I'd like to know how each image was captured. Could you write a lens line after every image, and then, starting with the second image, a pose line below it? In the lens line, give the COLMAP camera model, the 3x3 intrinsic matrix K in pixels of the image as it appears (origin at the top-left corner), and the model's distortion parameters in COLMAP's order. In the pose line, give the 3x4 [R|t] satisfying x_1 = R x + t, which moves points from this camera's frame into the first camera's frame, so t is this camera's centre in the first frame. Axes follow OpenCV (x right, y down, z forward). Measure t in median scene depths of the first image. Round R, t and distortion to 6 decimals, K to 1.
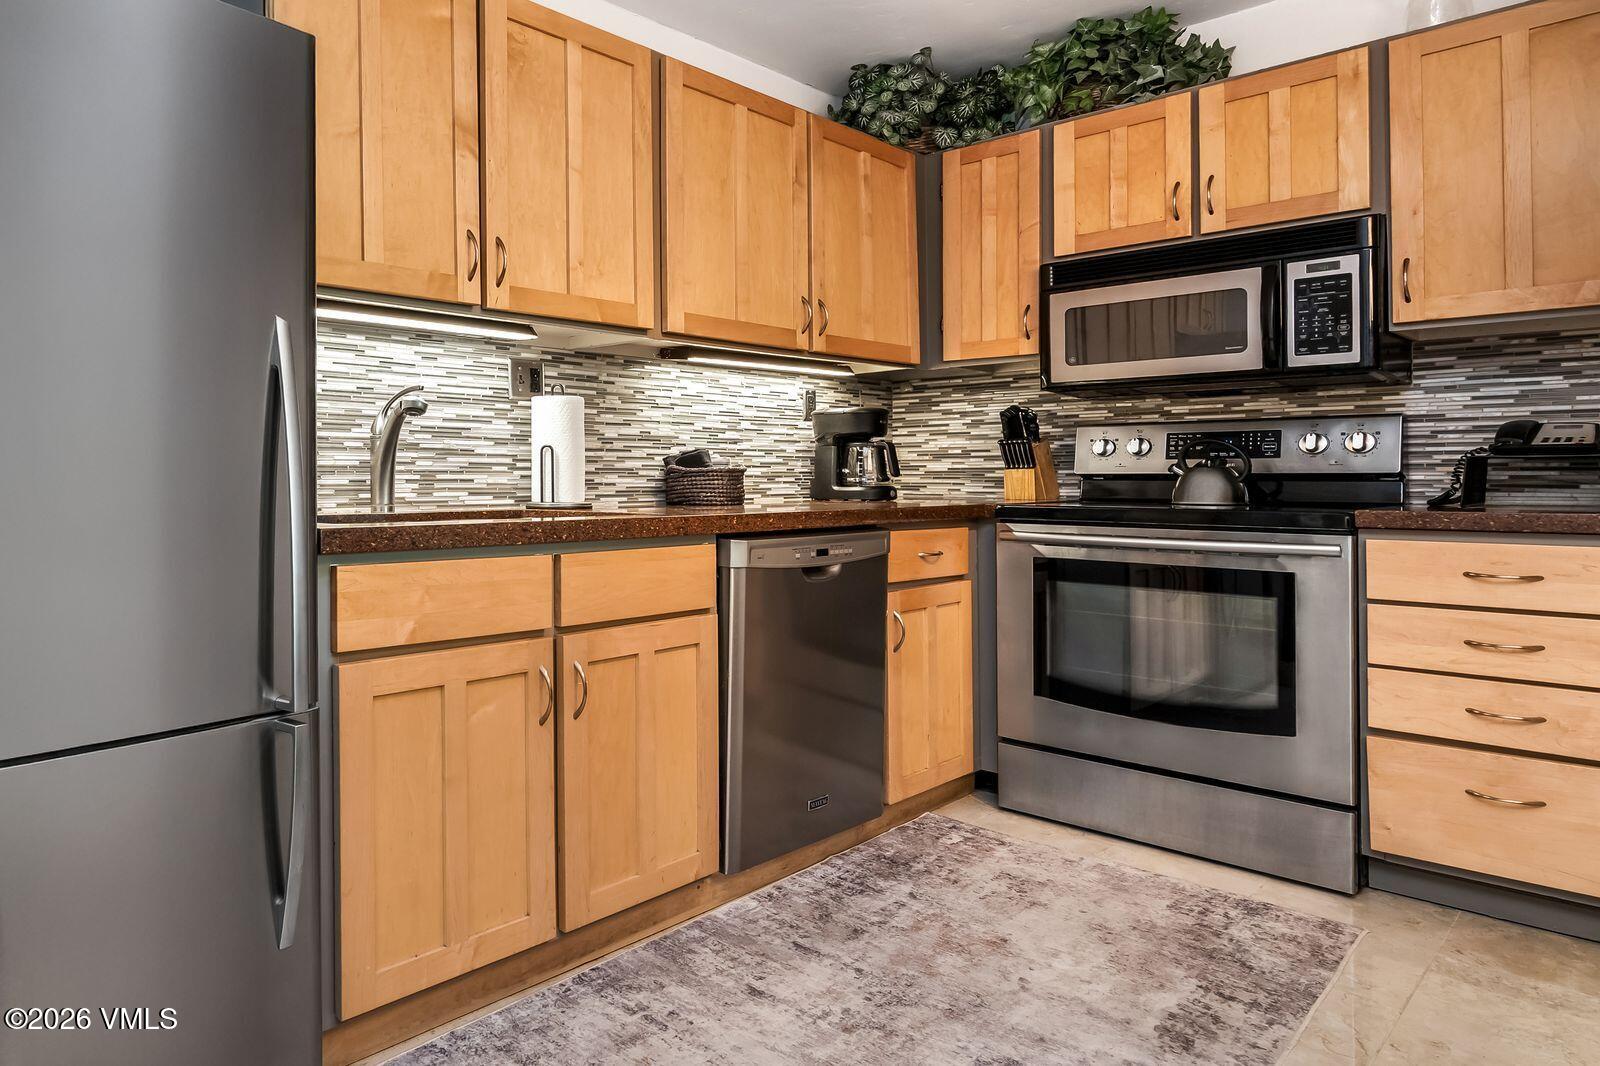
lens RADIAL K [[910.7, 0, 584.8], [0, 910.7, 482.2], [0, 0, 1]] dist [-0.001104, 0.000890]
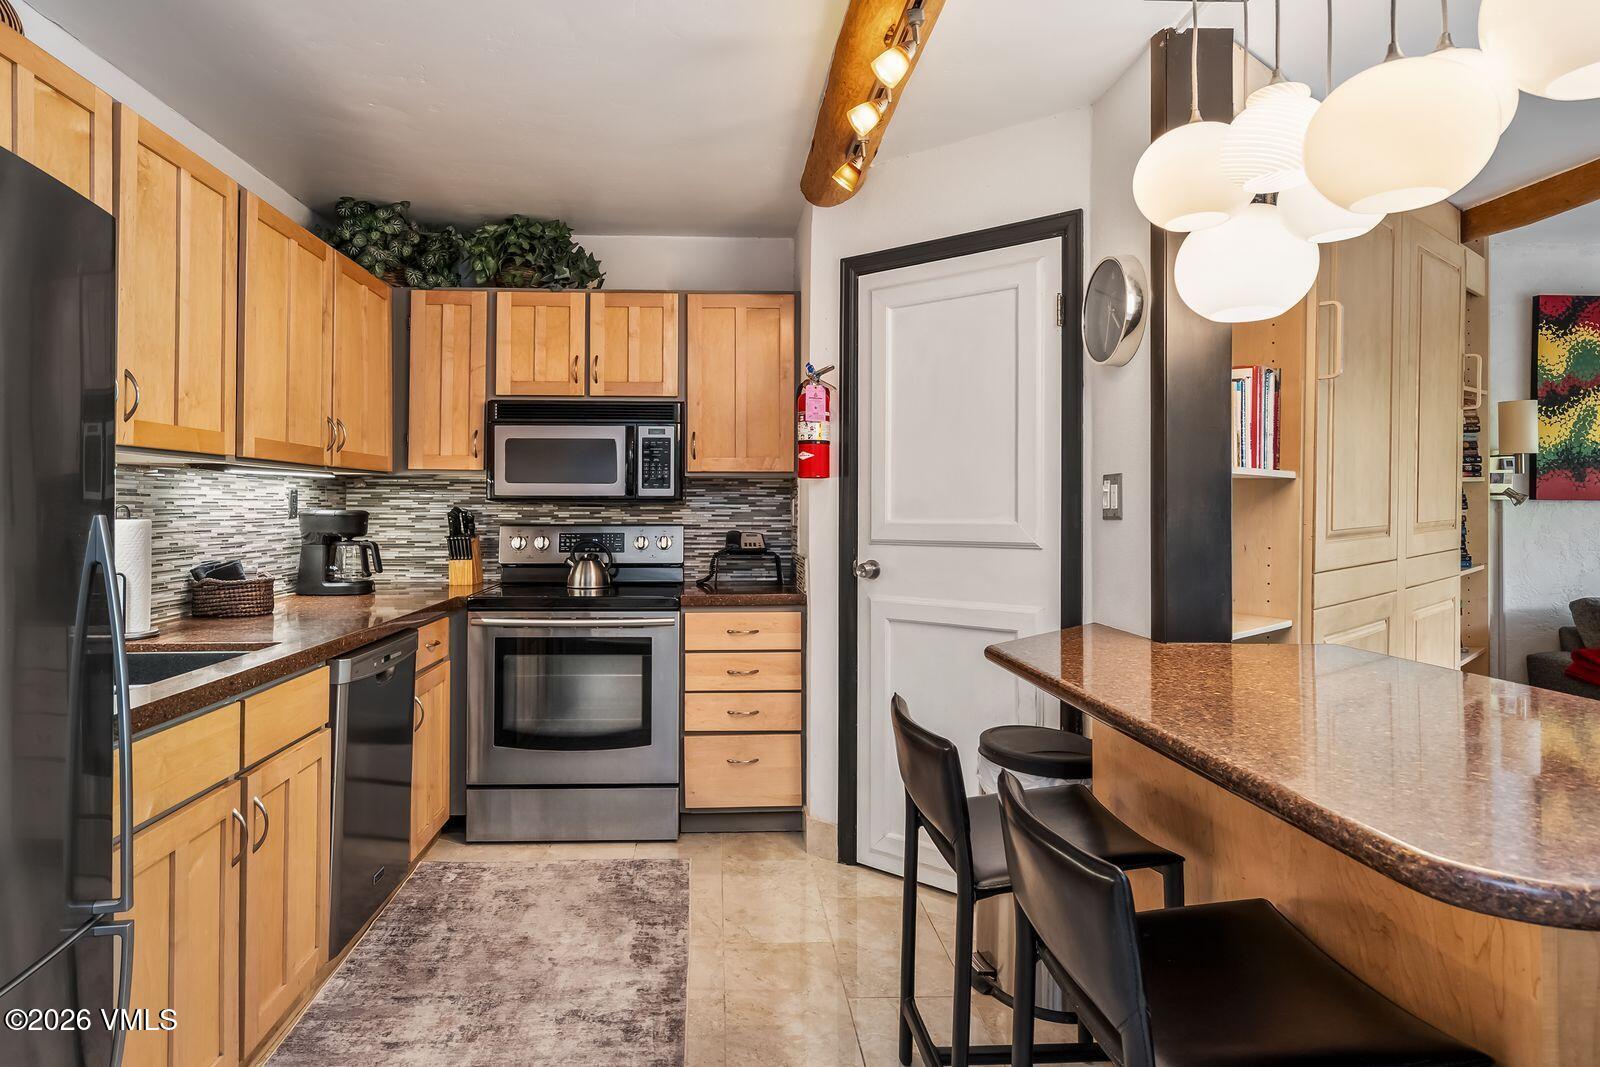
lens RADIAL K [[989.9, 0, 684.8], [0, 989.9, 479.3], [0, 0, 1]] dist [0.004307, 0.001656]
pose [[0.636767, 0.029022, 0.770510, -0.424446], [-0.015147, 0.999569, -0.025131, -0.111457], [-0.770907, 0.004332, 0.636933, -0.092665]]
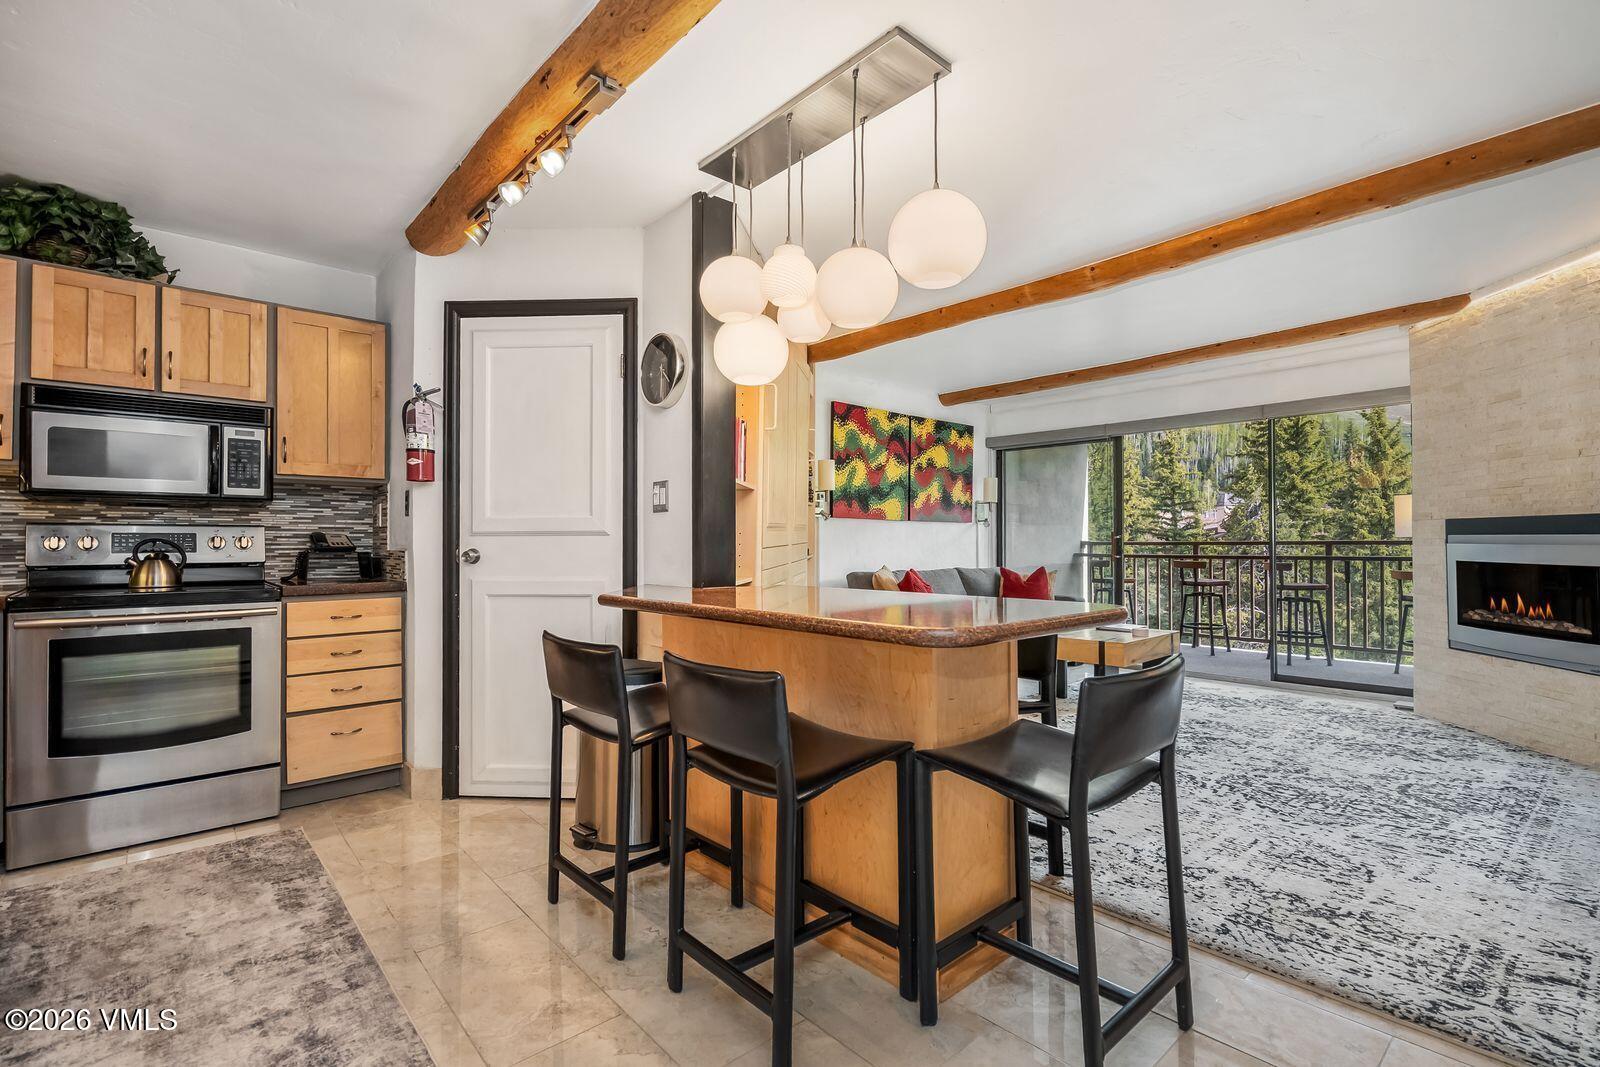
lens RADIAL K [[791.1, 0, 833.7], [0, 791.1, 518.2], [0, 0, 1]] dist [0.000923, 0.000425]
pose [[-0.065254, 0.034089, 0.997286, -0.607743], [0.003140, 0.999418, -0.033957, -0.037070], [-0.997864, 0.000915, -0.065323, 0.062791]]
